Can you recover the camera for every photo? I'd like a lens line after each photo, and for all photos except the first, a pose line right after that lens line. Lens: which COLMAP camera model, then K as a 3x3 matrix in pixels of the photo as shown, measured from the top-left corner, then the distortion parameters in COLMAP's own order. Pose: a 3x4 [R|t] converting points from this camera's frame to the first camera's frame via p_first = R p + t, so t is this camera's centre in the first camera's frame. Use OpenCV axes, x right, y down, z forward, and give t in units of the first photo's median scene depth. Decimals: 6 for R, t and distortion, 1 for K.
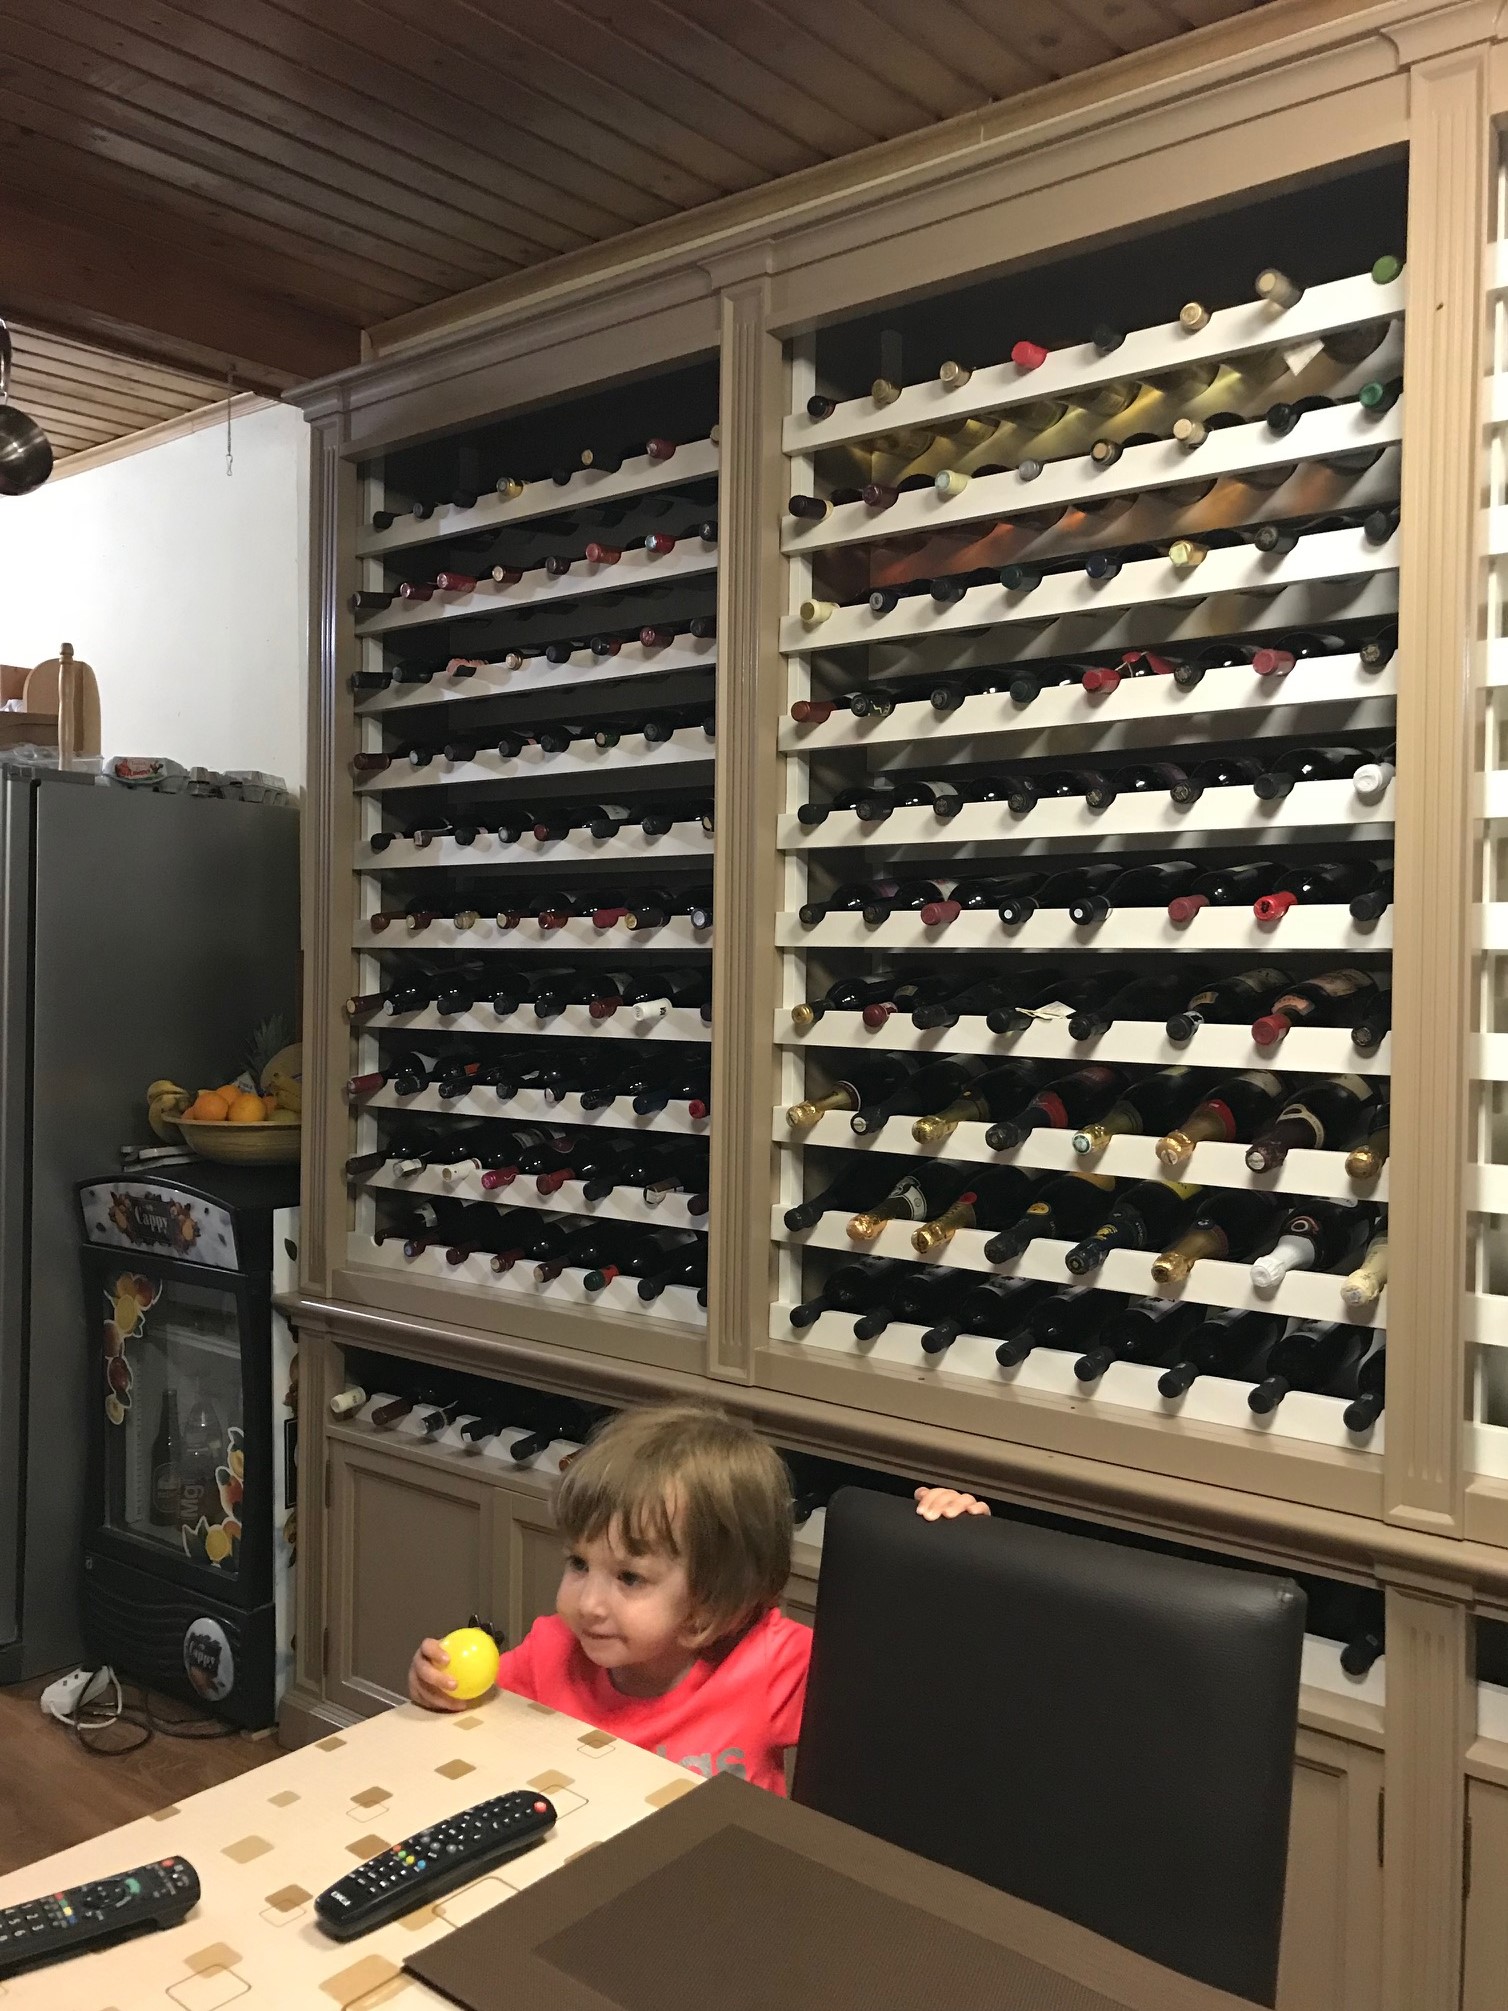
lens RADIAL K [[1649.5, 0, 775.9], [0, 1649.5, 994.0], [0, 0, 1]] dist [0.044795, -0.059006]
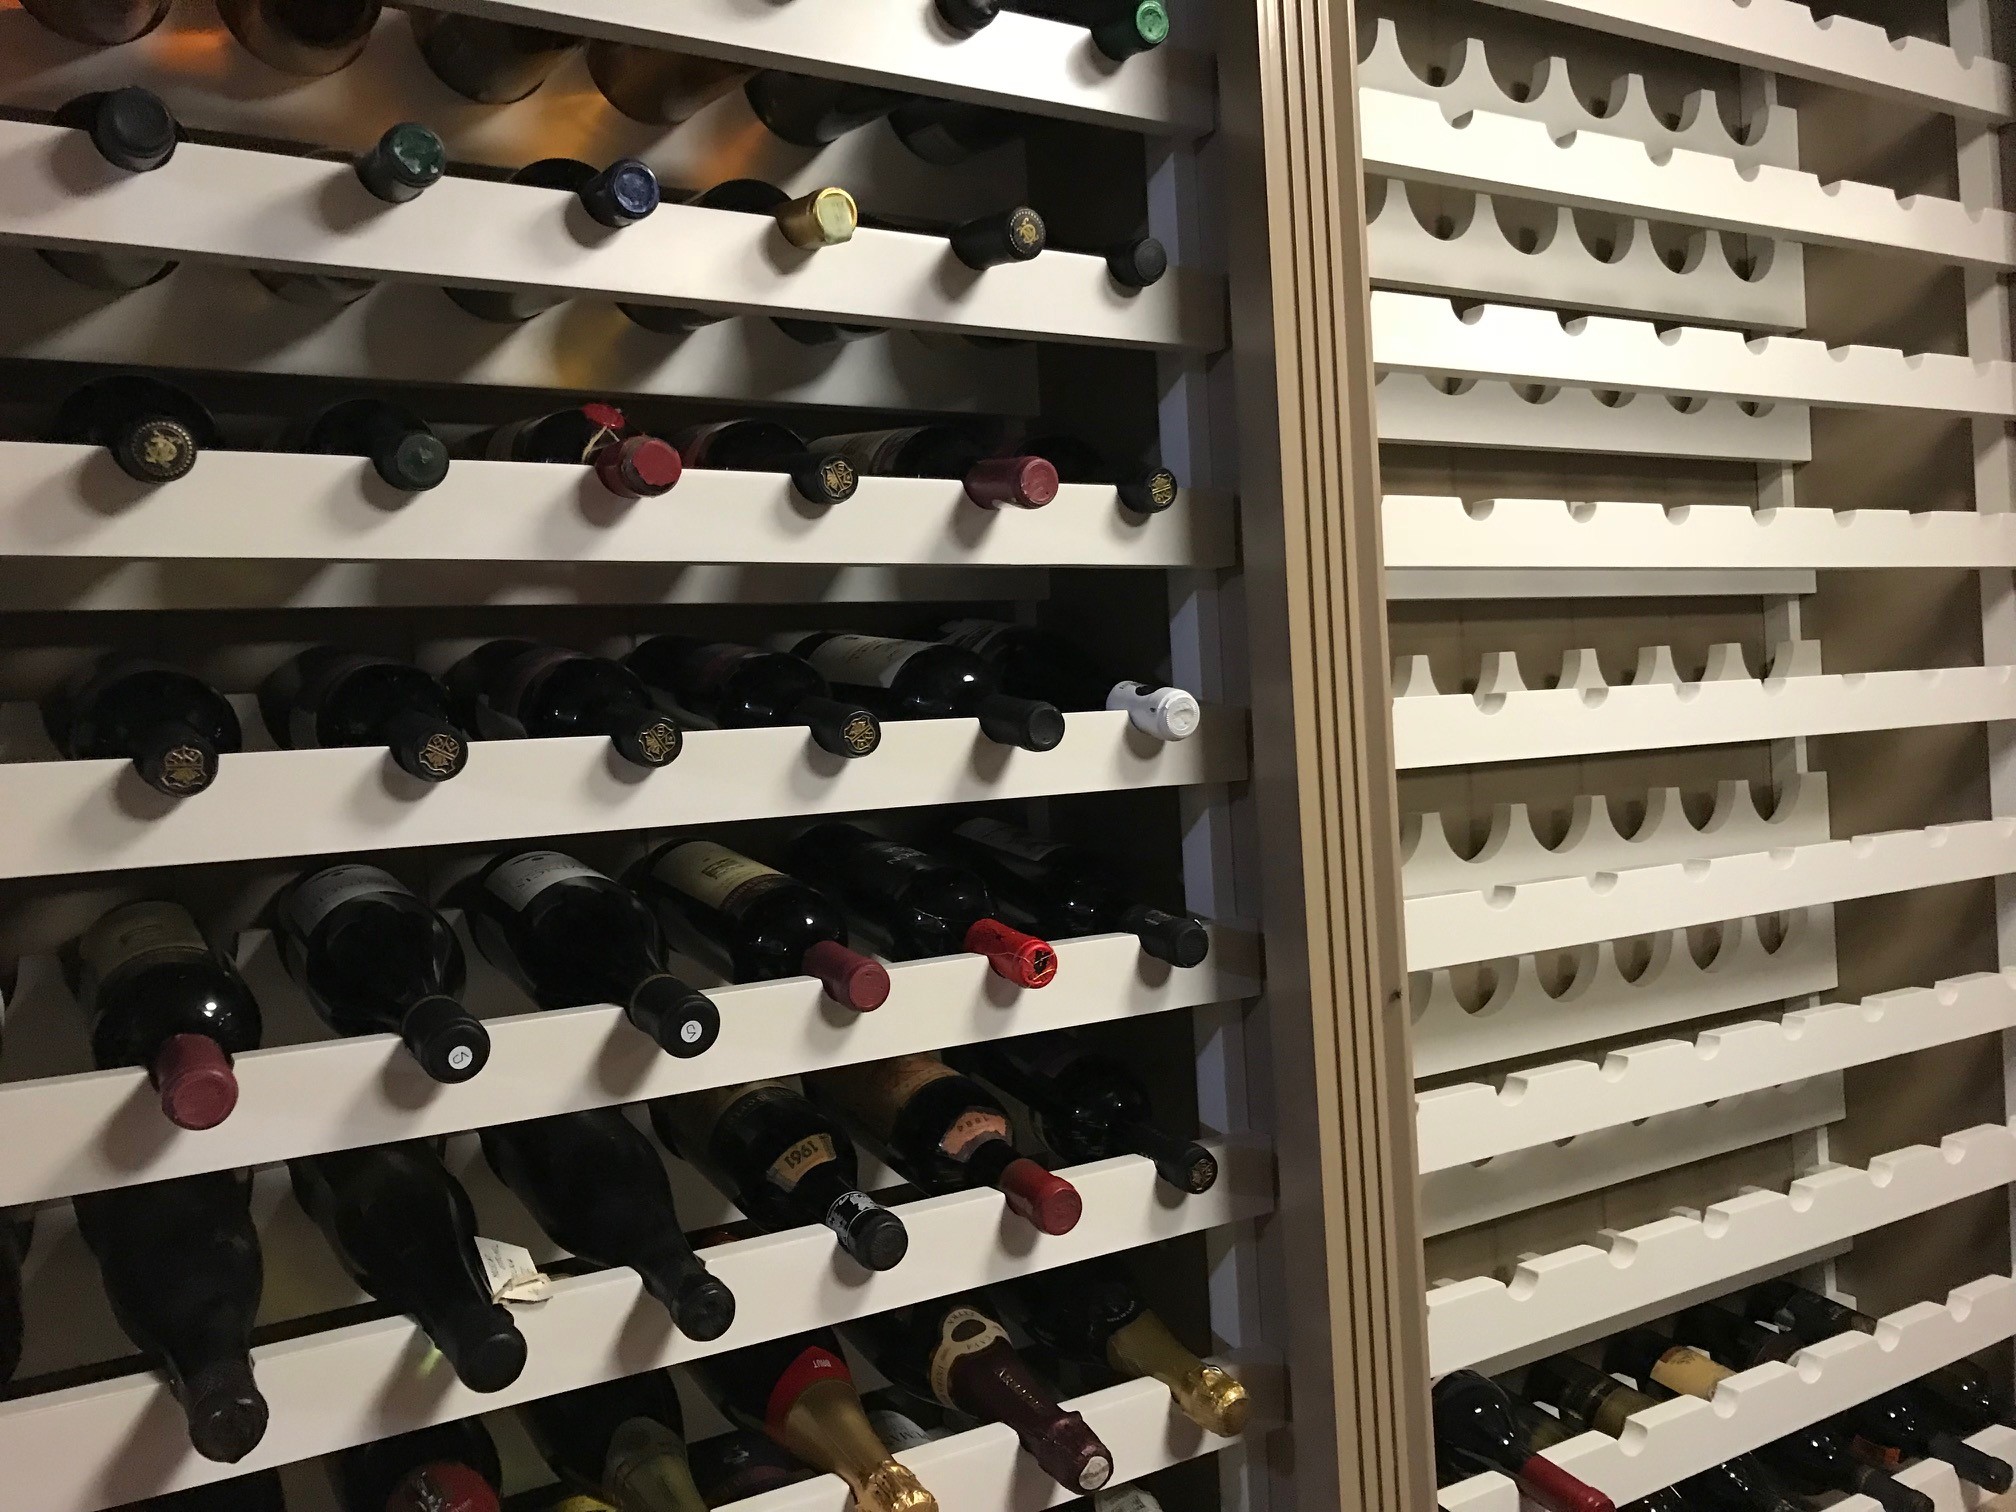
lens RADIAL K [[1649.6, 0, 958.5], [0, 1649.6, 747.7], [0, 0, 1]] dist [0.048816, -0.061792]
pose [[0.328318, -0.043517, 0.943564, -0.159777], [0.076358, 0.996892, 0.019408, -0.107069], [-0.941476, 0.065677, 0.330621, 0.707915]]
